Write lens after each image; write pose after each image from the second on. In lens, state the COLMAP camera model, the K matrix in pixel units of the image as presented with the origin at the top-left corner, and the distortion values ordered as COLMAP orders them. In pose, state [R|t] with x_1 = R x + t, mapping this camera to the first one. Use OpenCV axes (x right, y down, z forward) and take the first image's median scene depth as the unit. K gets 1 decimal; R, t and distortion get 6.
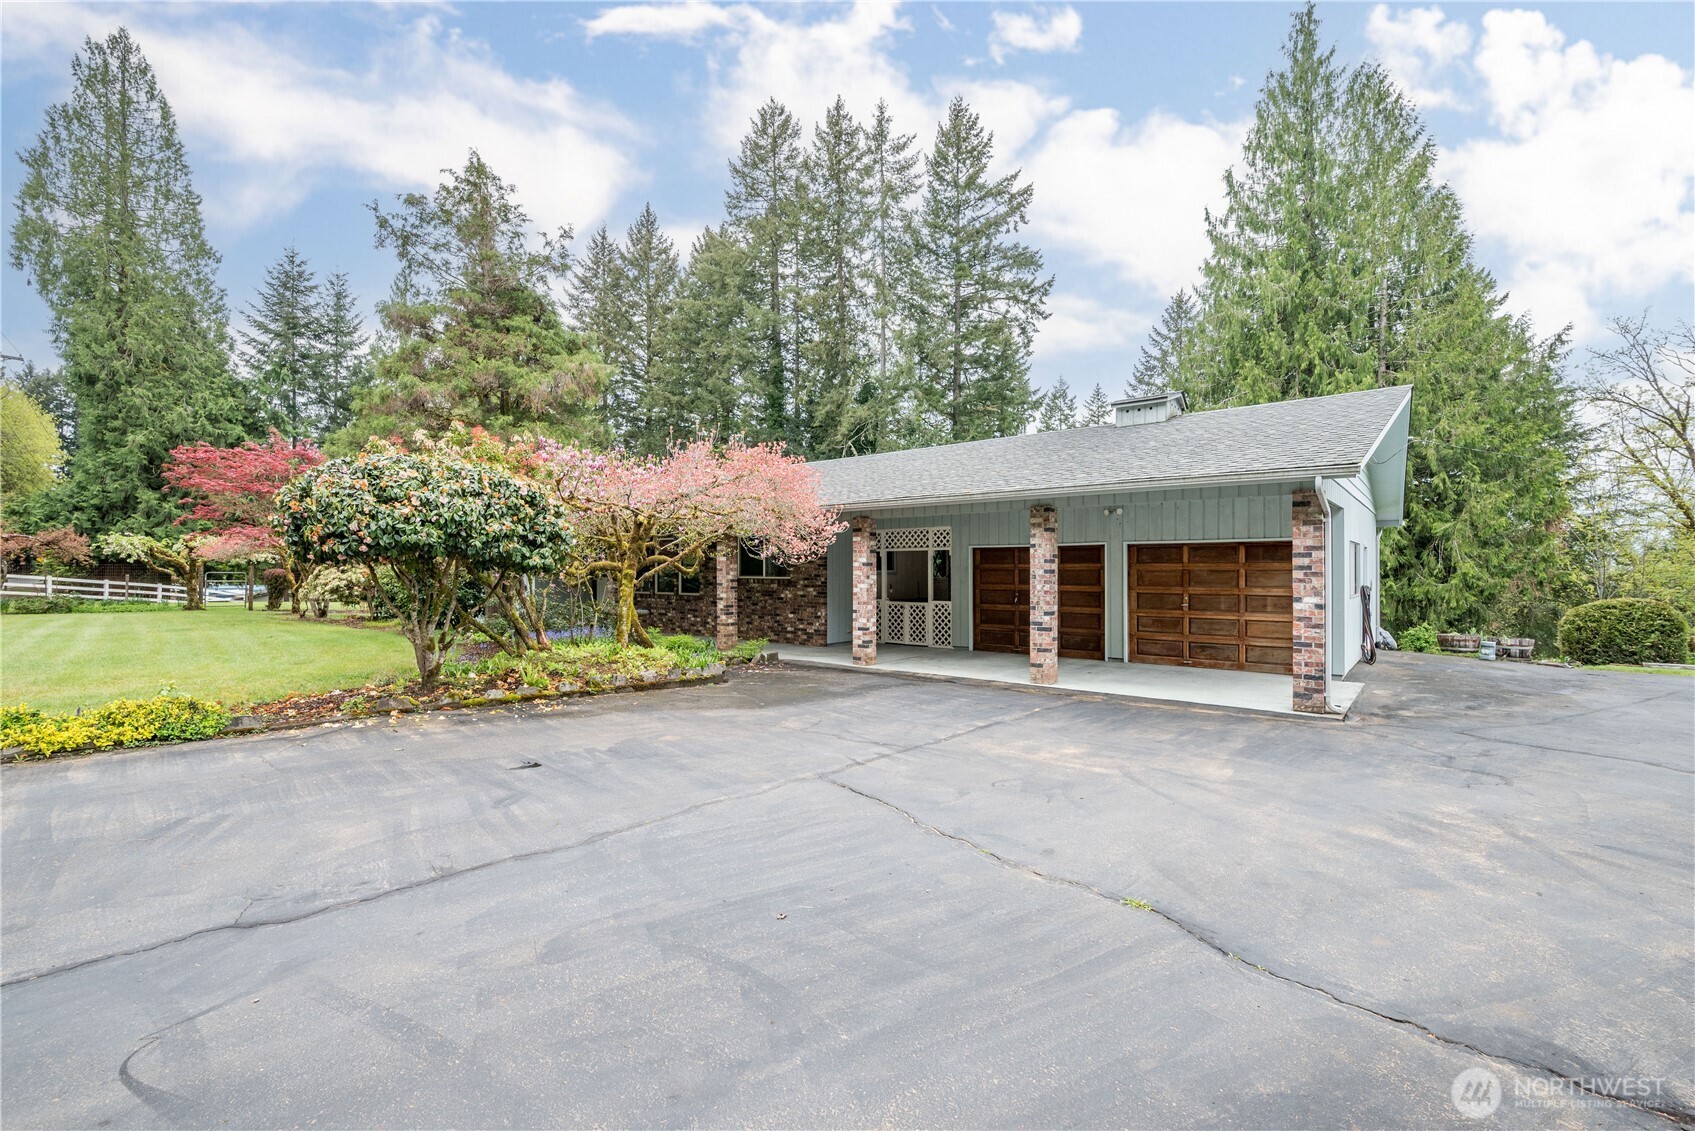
lens RADIAL K [[725.4, 0, 847.5], [0, 725.4, 565.5], [0, 0, 1]] dist [0.002740, 0.000843]
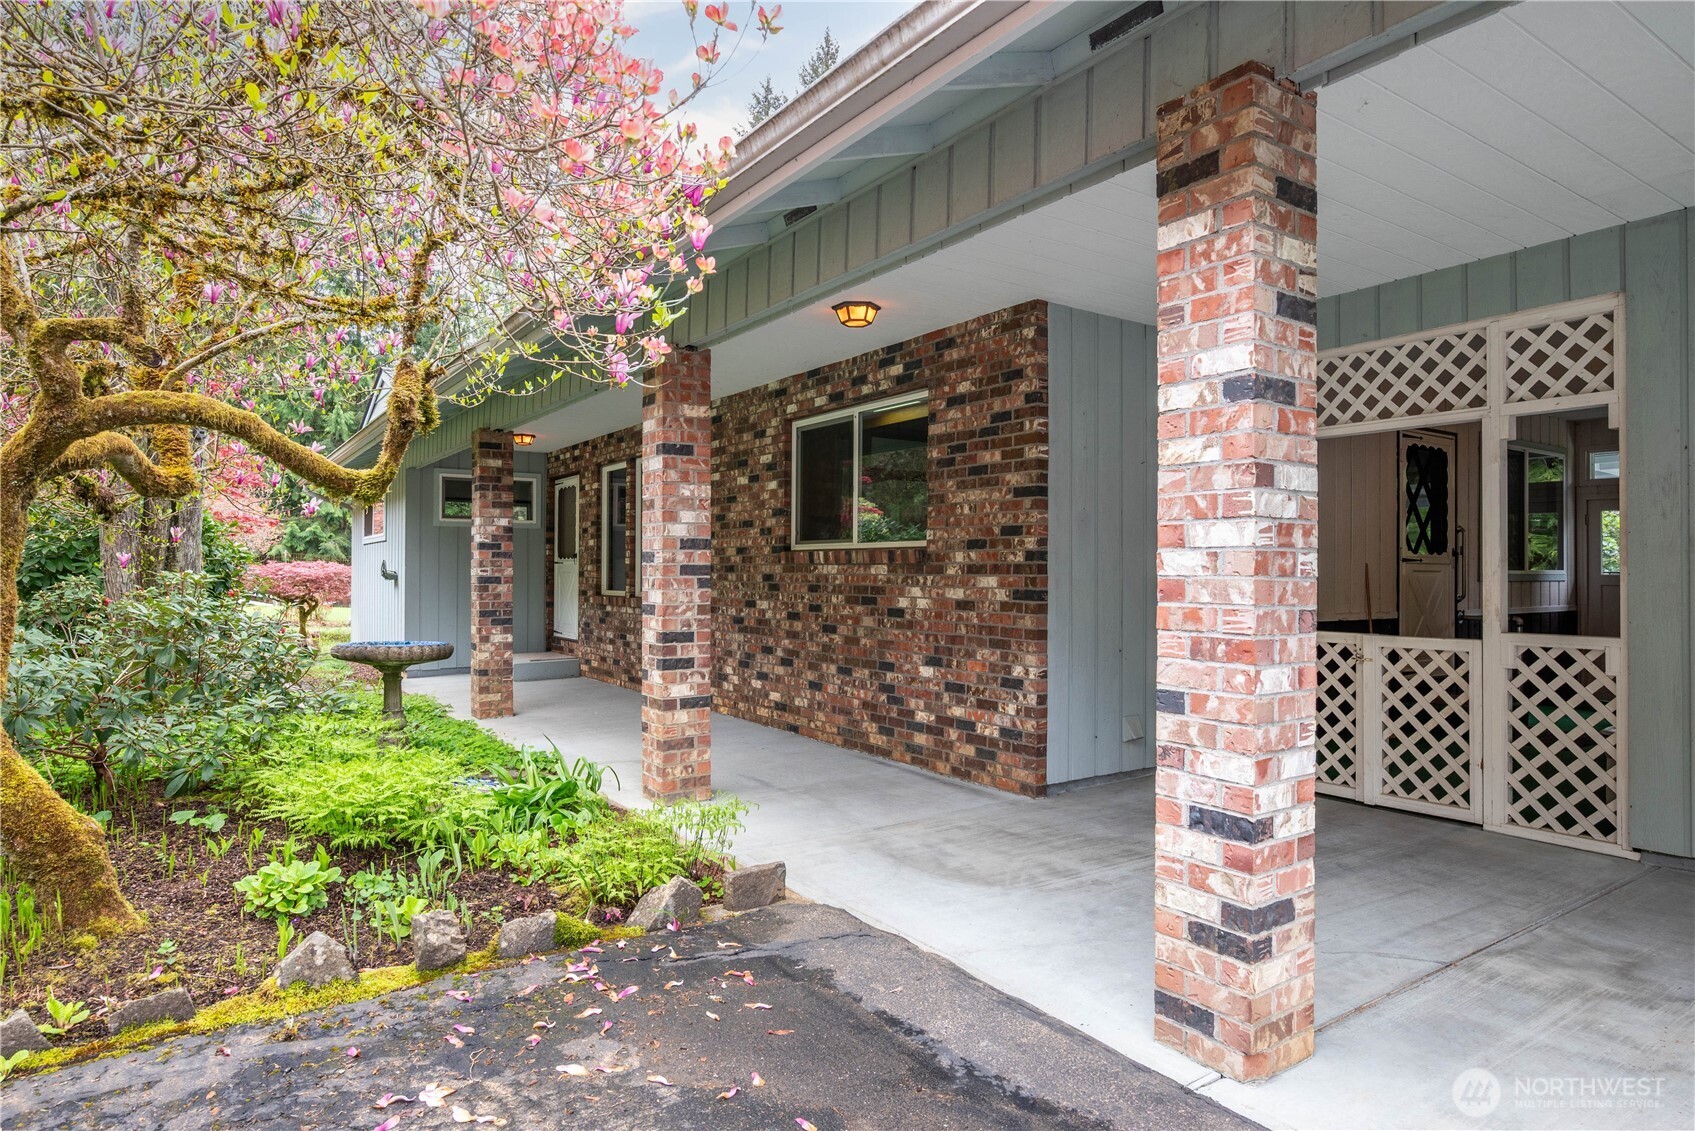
lens RADIAL K [[978.0, 0, 847.5], [0, 978.0, 565.5], [0, 0, 1]] dist [-0.003279, -0.000679]
pose [[0.960058, 0.003655, -0.279778, 0.002074], [-0.004659, 0.999985, -0.002923, 0.029391], [0.279763, 0.004110, 0.960060, 0.651787]]
